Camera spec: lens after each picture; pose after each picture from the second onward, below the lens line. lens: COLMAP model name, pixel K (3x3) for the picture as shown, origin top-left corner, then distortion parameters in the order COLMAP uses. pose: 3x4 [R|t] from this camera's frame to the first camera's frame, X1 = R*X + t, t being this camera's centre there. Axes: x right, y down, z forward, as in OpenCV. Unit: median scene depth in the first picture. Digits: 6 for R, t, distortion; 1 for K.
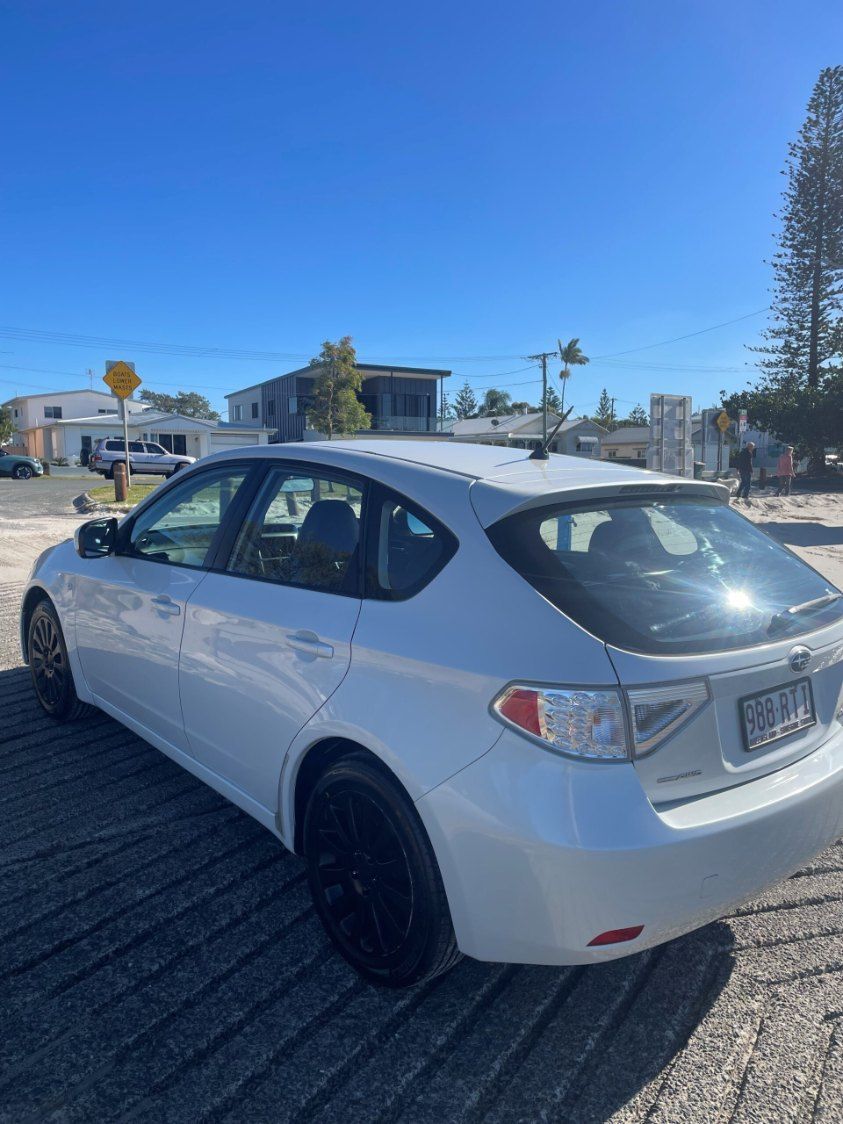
lens RADIAL K [[848.9, 0, 424.1], [0, 848.9, 576.2], [0, 0, 1]] dist [0.087057, -0.105466]
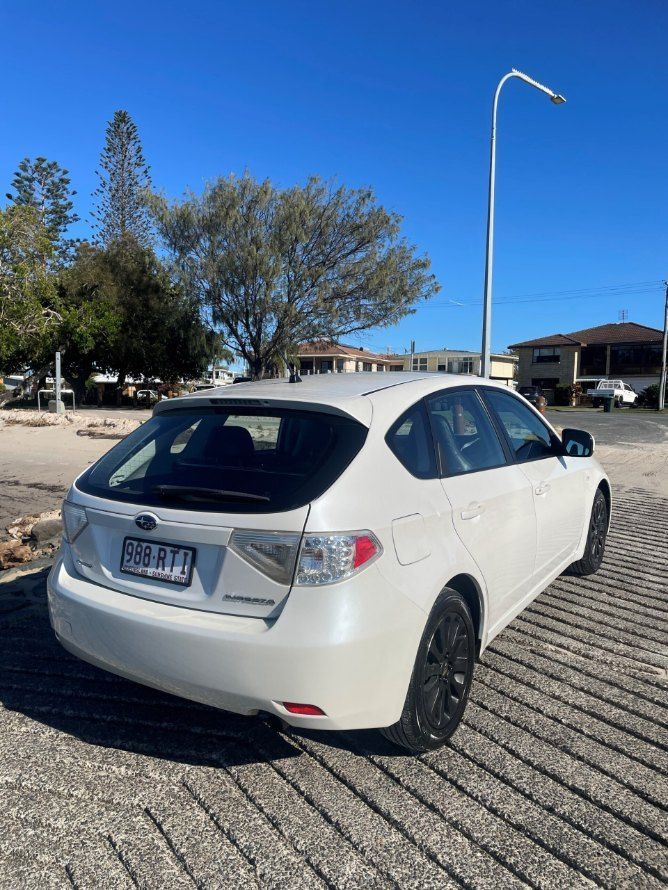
lens RADIAL K [[672.2, 0, 325.0], [0, 672.2, 451.1], [0, 0, 1]] dist [0.087057, -0.105466]
pose [[0.265426, 0.074806, -0.961225, 0.092144], [-0.134072, 0.990163, 0.040036, -0.005829], [0.954764, 0.118247, 0.272844, 0.057052]]
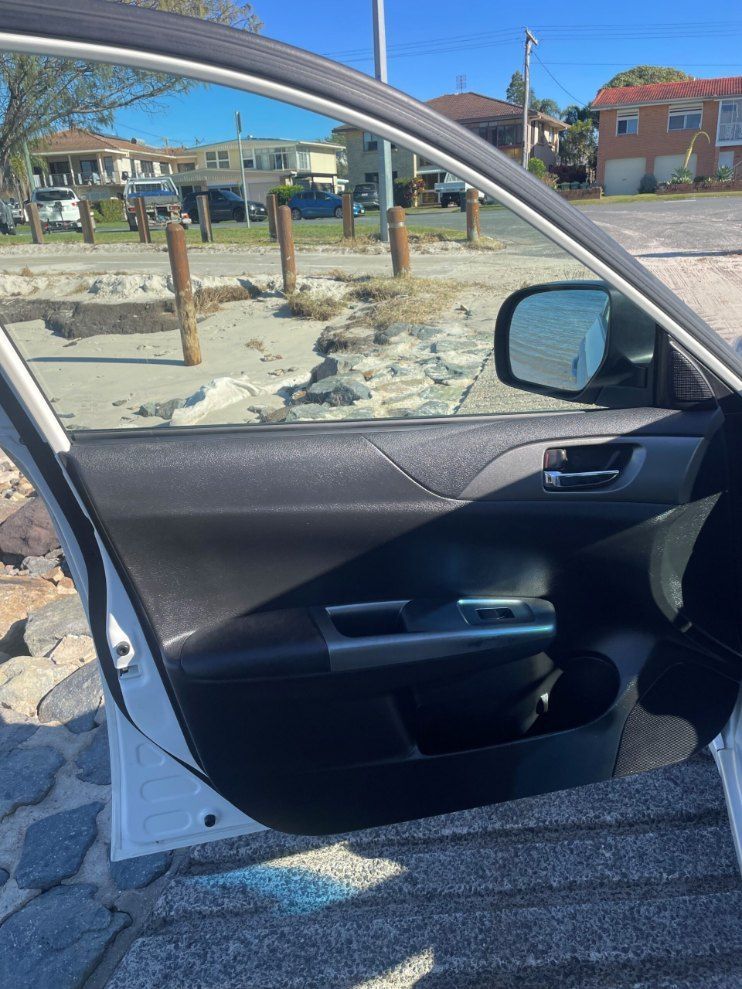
lens RADIAL K [[747.0, 0, 373.4], [0, 747.0, 501.8], [0, 0, 1]] dist [0.087057, -0.105466]
pose [[0.570246, 0.272484, -0.774966, -0.024940], [-0.054085, 0.953791, 0.295563, -0.007024], [0.819691, -0.126629, 0.558633, 0.071750]]
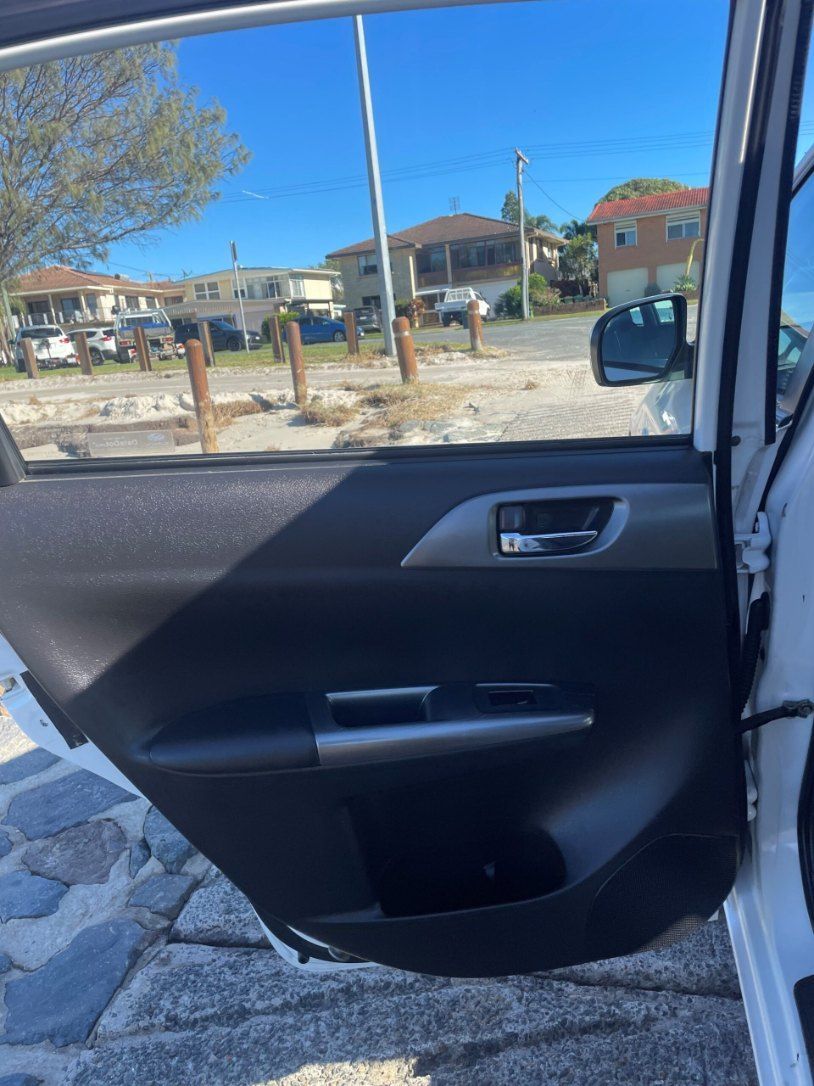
lens RADIAL K [[820.2, 0, 416.2], [0, 820.2, 556.7], [0, 0, 1]] dist [0.087057, -0.105466]
pose [[0.610081, 0.153025, -0.777422, -0.007193], [-0.001458, 0.981388, 0.192029, -0.001431], [0.792338, -0.116020, 0.598950, 0.056970]]
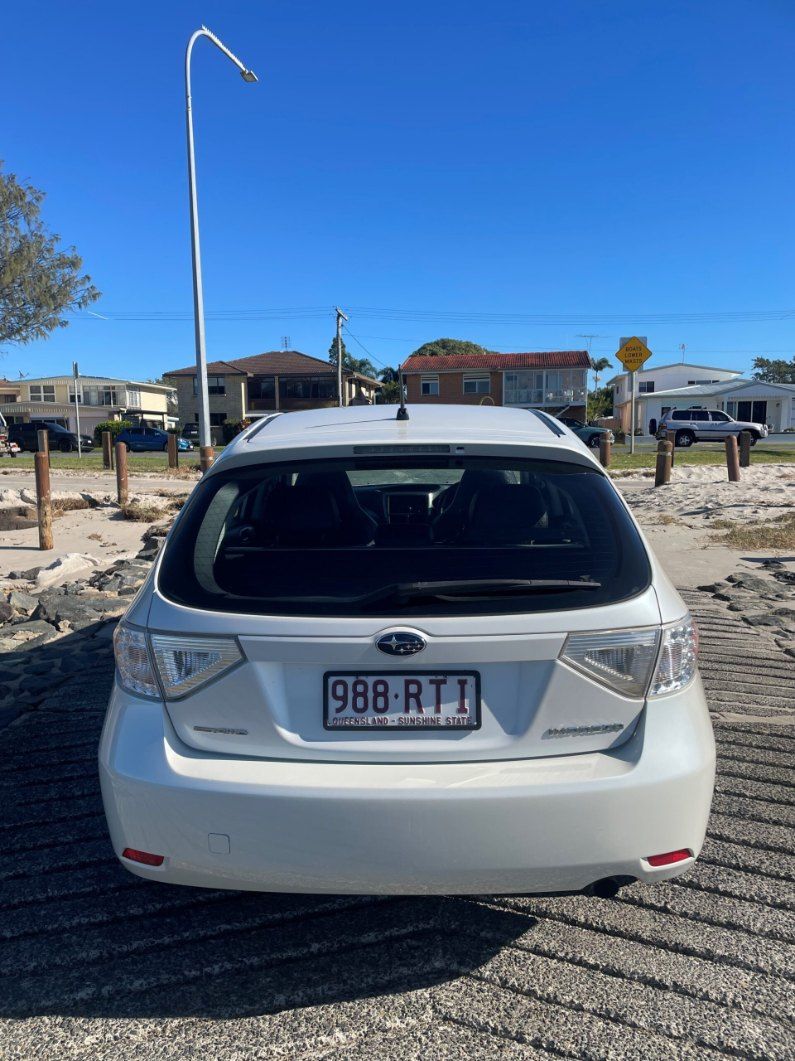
lens RADIAL K [[801.3, 0, 389.1], [0, 801.3, 541.1], [0, 0, 1]] dist [0.087057, -0.105466]
pose [[0.736905, 0.075106, -0.671811, 0.057577], [-0.073277, 0.996828, 0.031064, -0.001840], [0.672013, 0.026337, 0.740071, 0.022550]]
